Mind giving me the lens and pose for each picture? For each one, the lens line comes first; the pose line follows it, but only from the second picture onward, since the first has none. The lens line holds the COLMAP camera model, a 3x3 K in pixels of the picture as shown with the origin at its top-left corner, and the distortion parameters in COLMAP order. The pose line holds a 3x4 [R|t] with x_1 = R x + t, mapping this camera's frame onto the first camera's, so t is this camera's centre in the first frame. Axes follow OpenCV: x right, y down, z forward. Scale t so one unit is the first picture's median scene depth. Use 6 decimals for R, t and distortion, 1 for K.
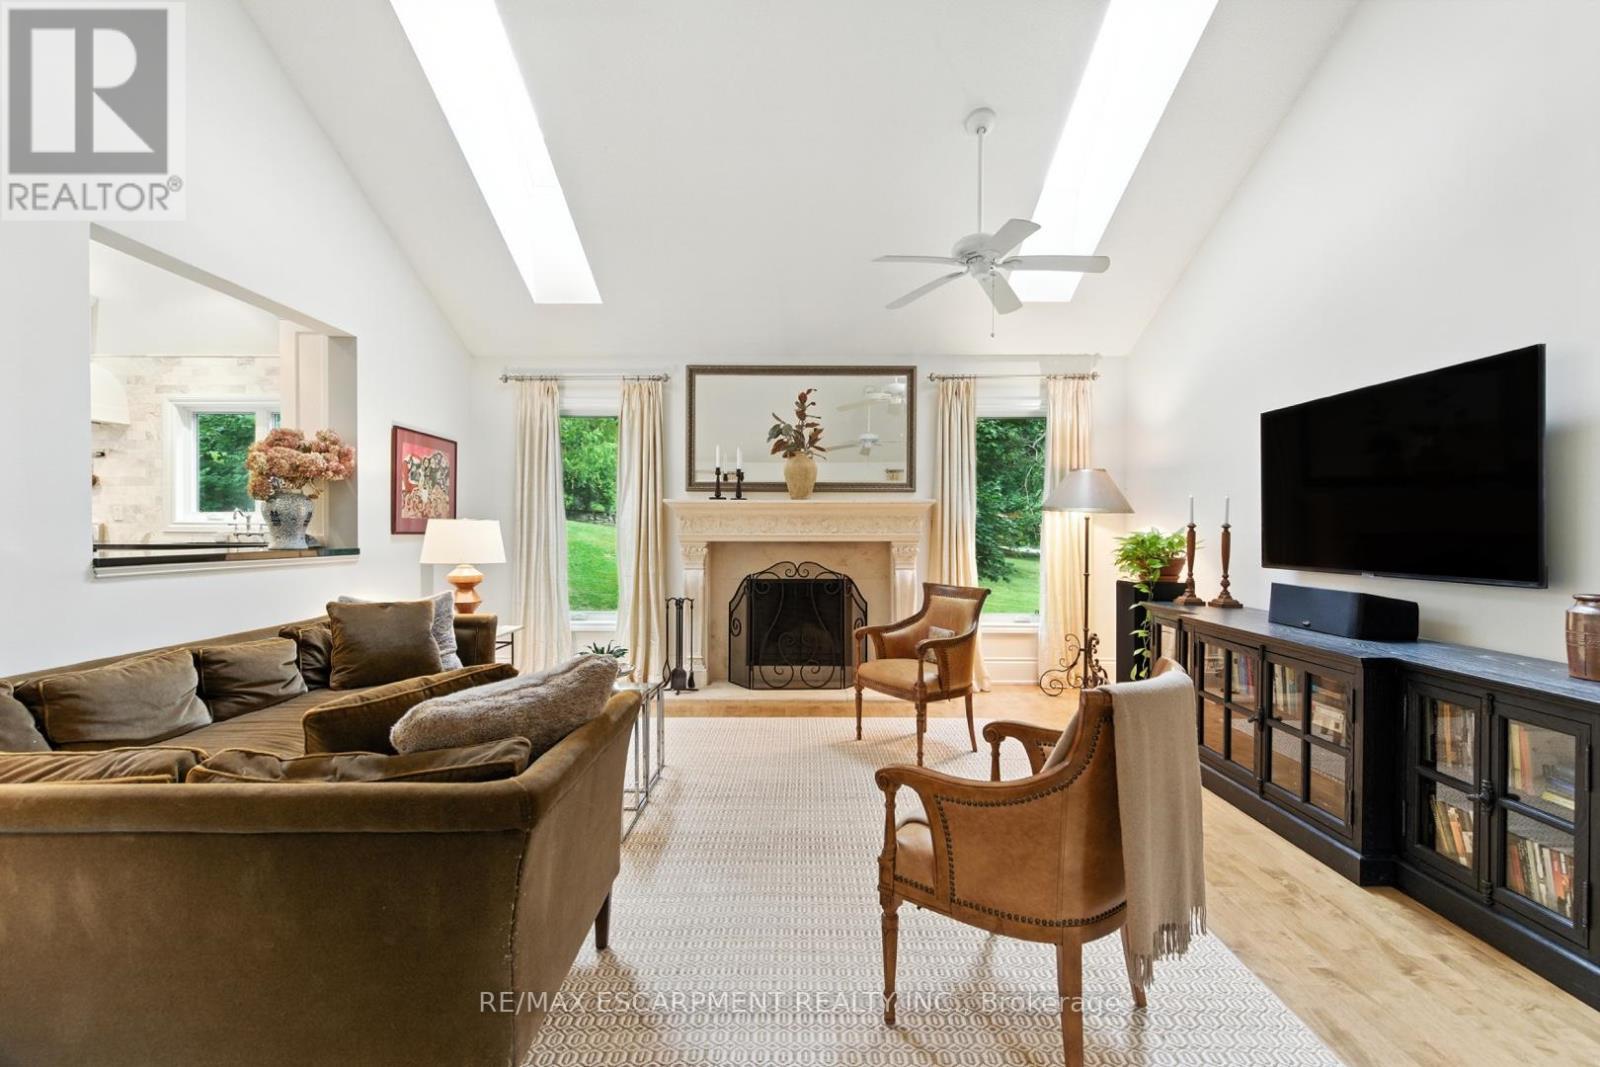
lens RADIAL K [[728.7, 0, 802.6], [0, 728.7, 531.5], [0, 0, 1]] dist [0.005949, -0.002027]
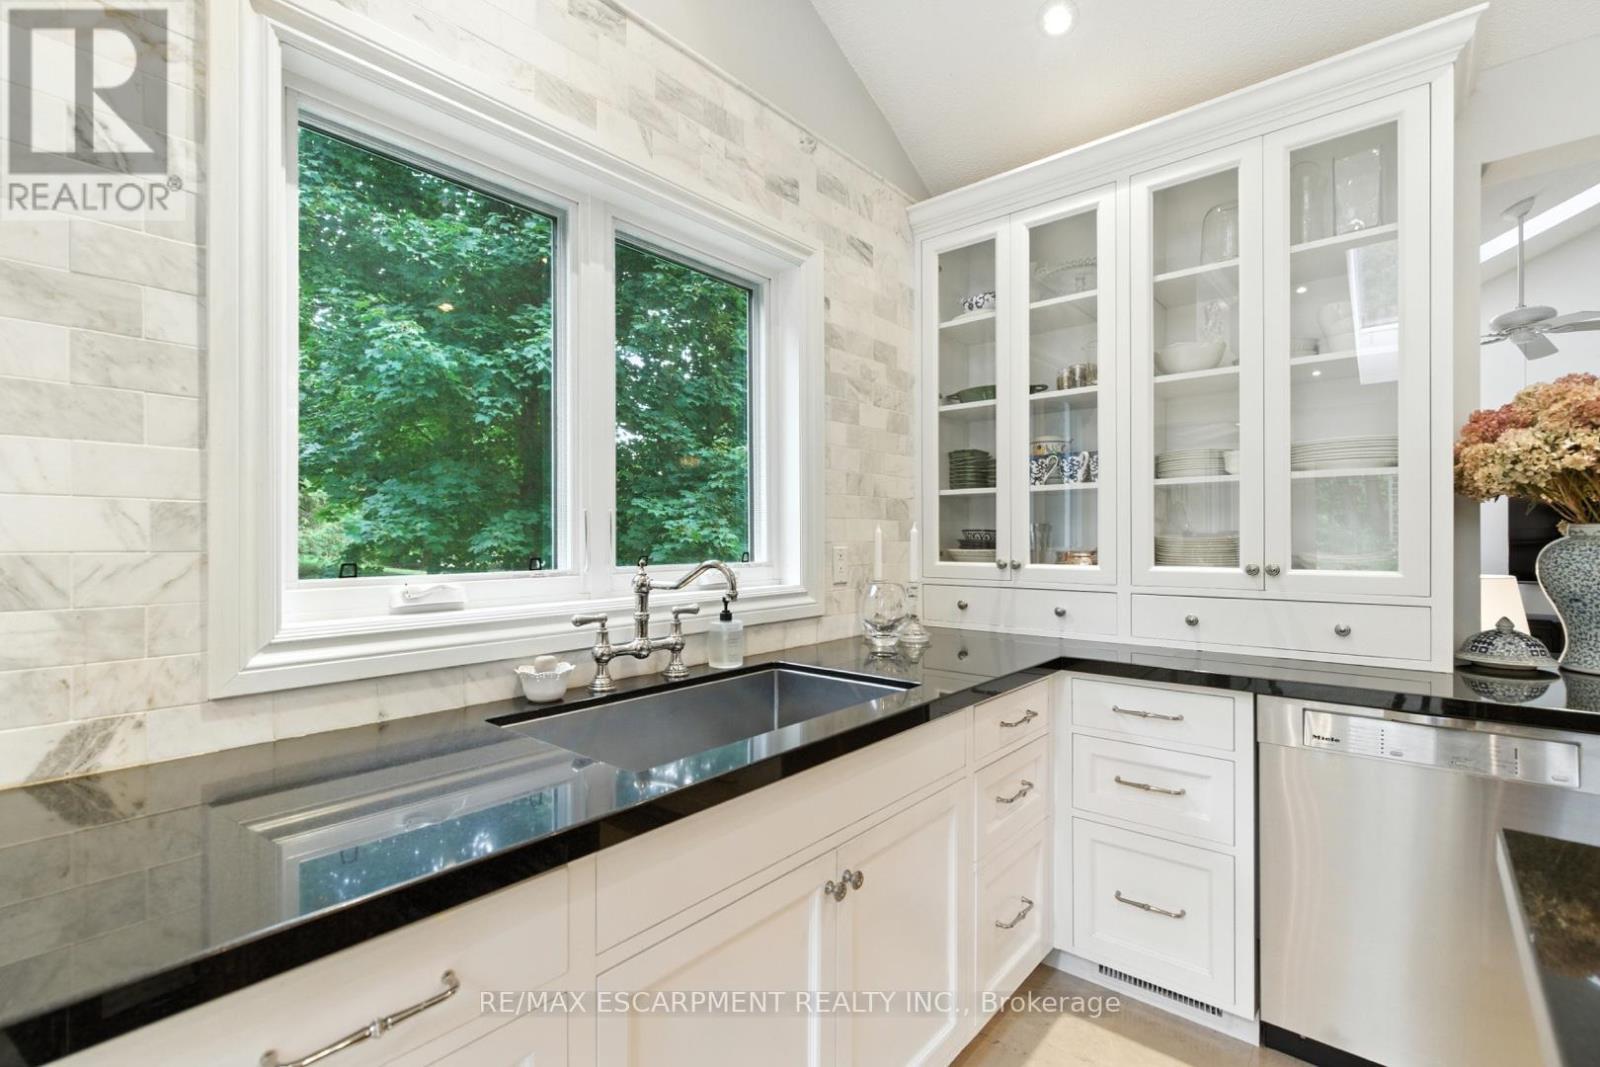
lens RADIAL K [[728.7, 0, 803.3], [0, 728.7, 535.7], [0, 0, 1]] dist [0.005949, -0.002027]
pose [[0.645889, -0.001502, 0.763430, -0.916968], [0.006884, 0.999969, -0.003857, -0.038564], [-0.763400, 0.007747, 0.645879, 0.768707]]
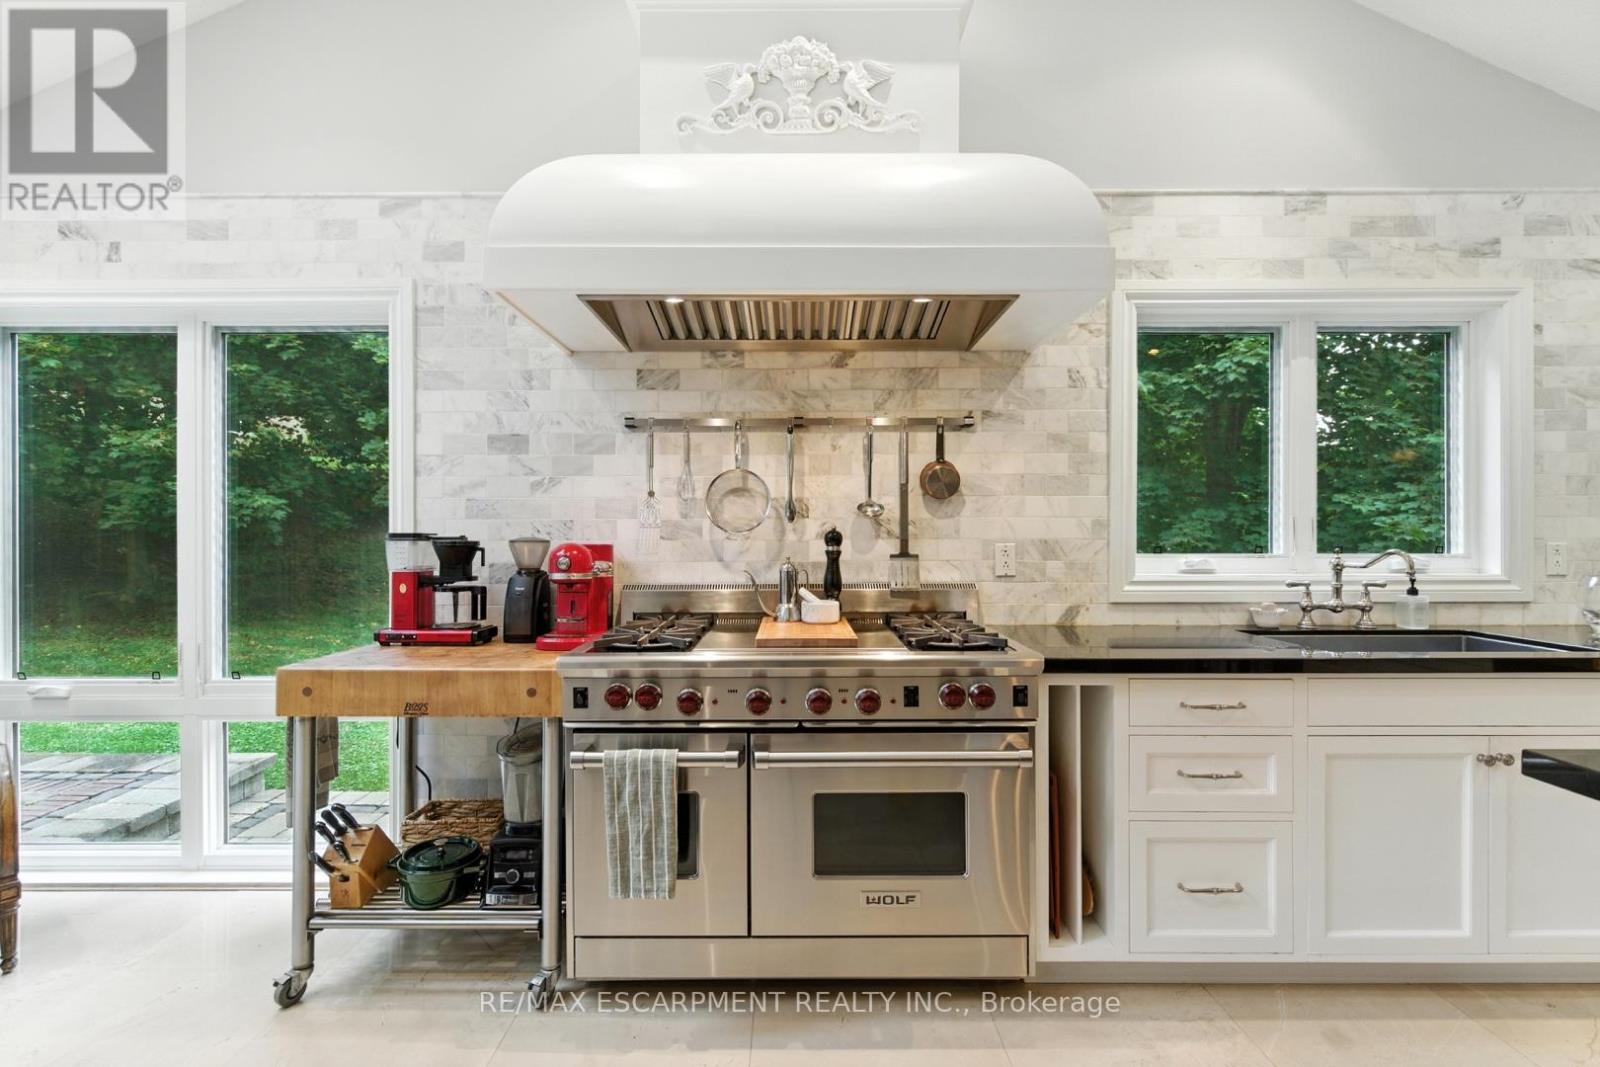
lens RADIAL K [[728.7, 0, 793.1], [0, 728.7, 535.9], [0, 0, 1]] dist [0.005949, -0.002027]
pose [[0.999999, -0.001384, 0.000054, -1.060194], [0.001385, 0.999995, -0.002716, -0.037512], [-0.000050, 0.002716, 0.999996, 0.571538]]
